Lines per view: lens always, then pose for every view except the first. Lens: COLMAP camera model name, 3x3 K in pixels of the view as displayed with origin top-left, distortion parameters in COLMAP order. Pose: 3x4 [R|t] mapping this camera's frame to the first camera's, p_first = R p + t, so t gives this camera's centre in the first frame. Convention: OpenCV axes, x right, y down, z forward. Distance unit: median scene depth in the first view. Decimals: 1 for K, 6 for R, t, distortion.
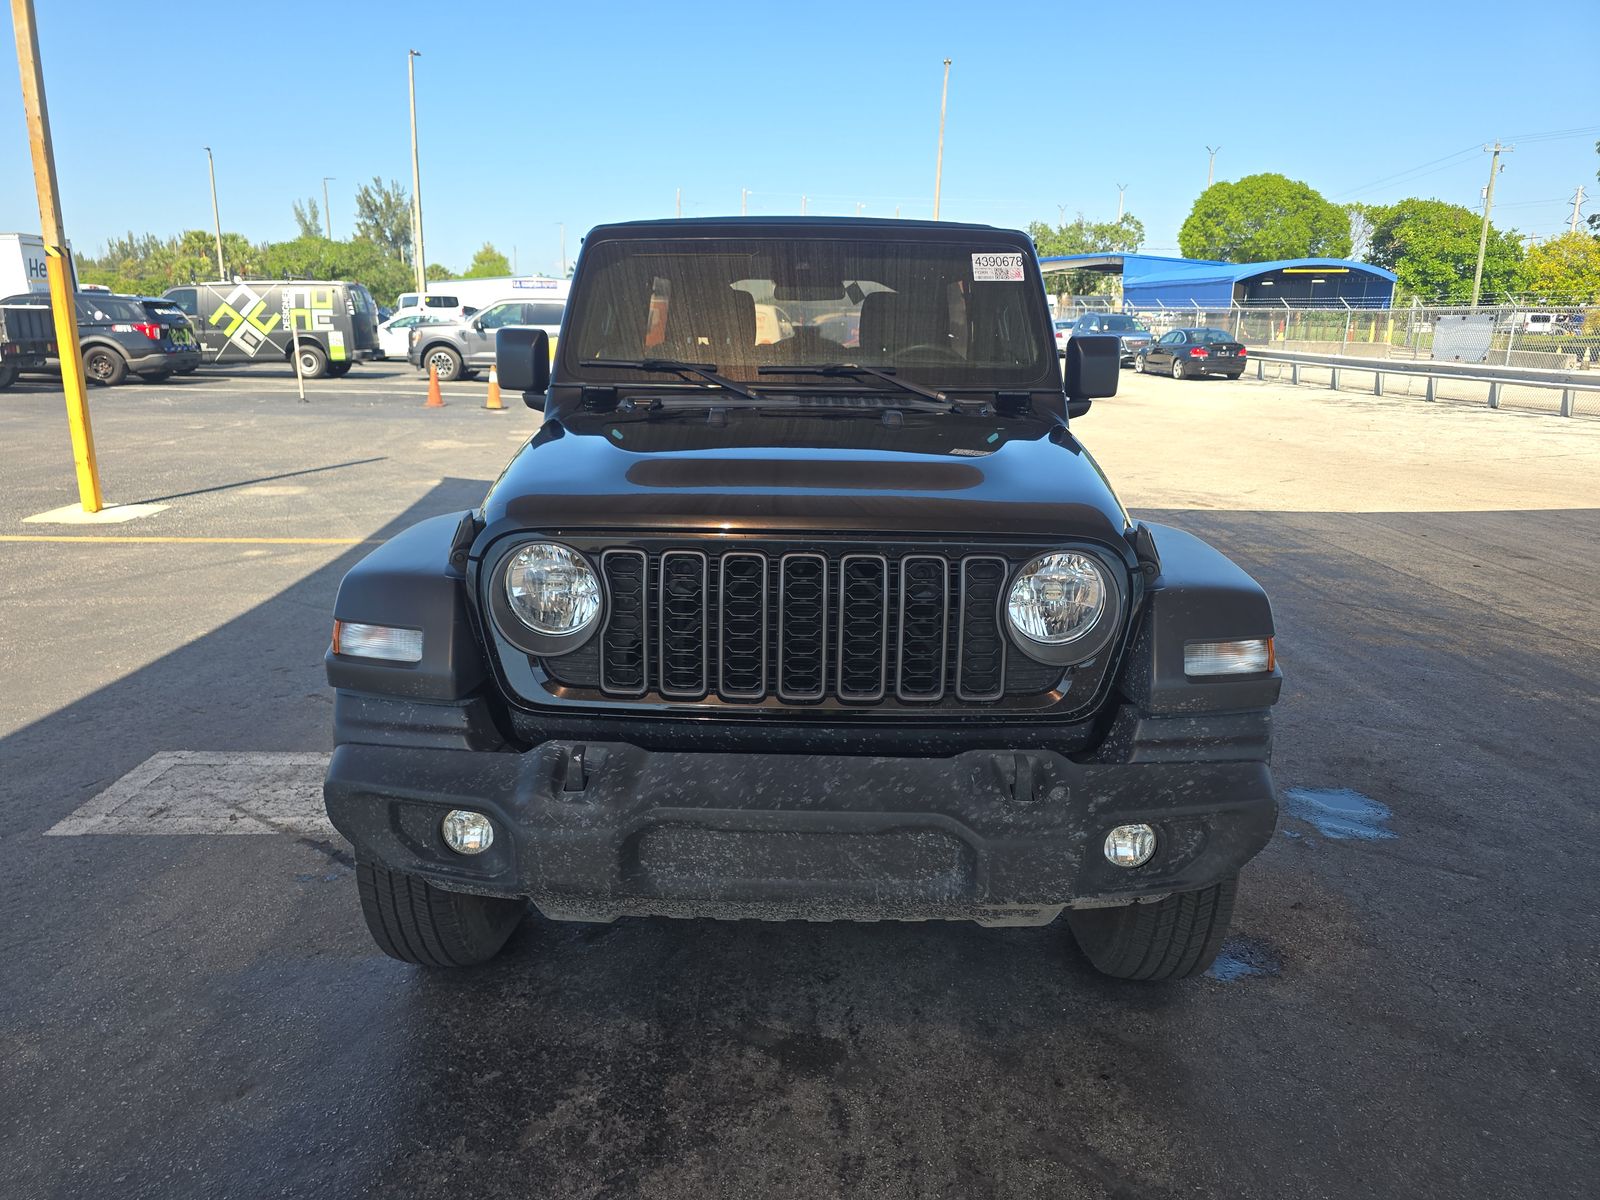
lens RADIAL K [[1105.7, 0, 792.5], [0, 1105.7, 594.2], [0, 0, 1]] dist [0.060100, -0.056412]
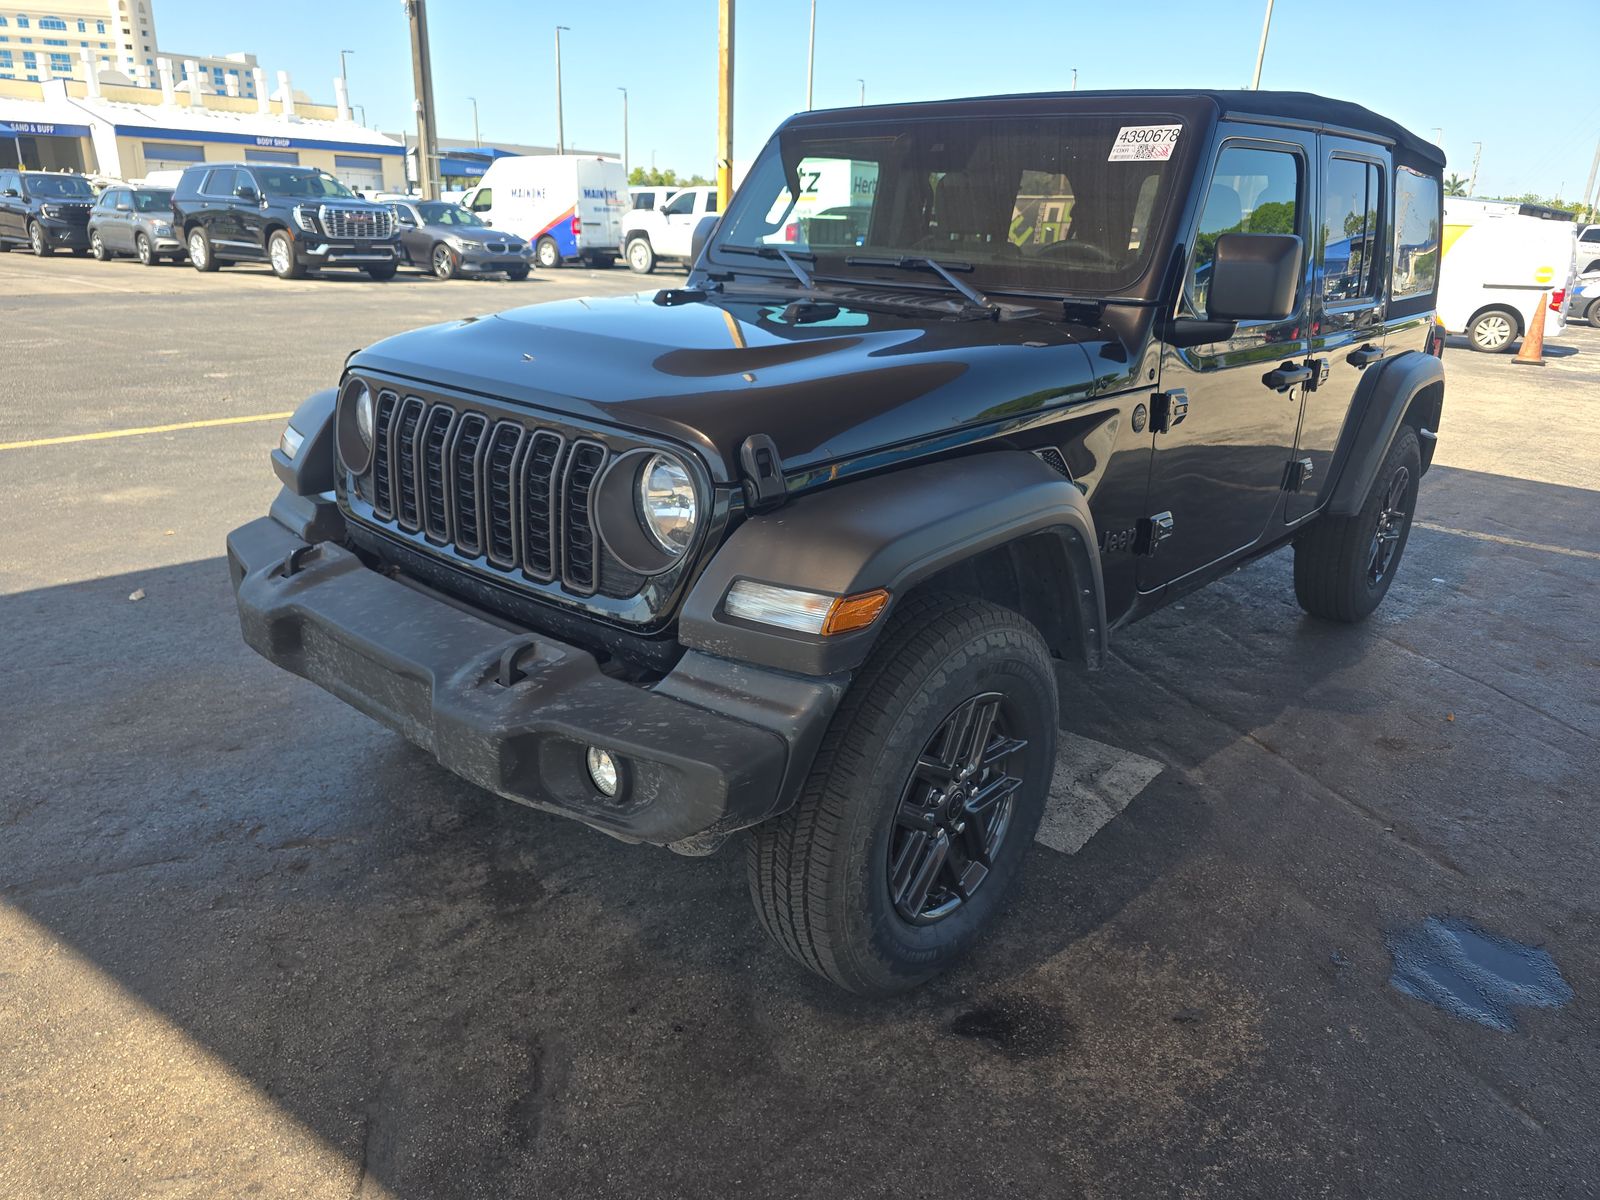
lens RADIAL K [[1105.7, 0, 792.5], [0, 1105.7, 594.2], [0, 0, 1]] dist [0.060100, -0.056412]
pose [[0.754860, 0.225071, -0.616060, 0.675774], [-0.184321, 0.974221, 0.130074, -0.045468], [0.629455, 0.015365, 0.776885, 0.272332]]
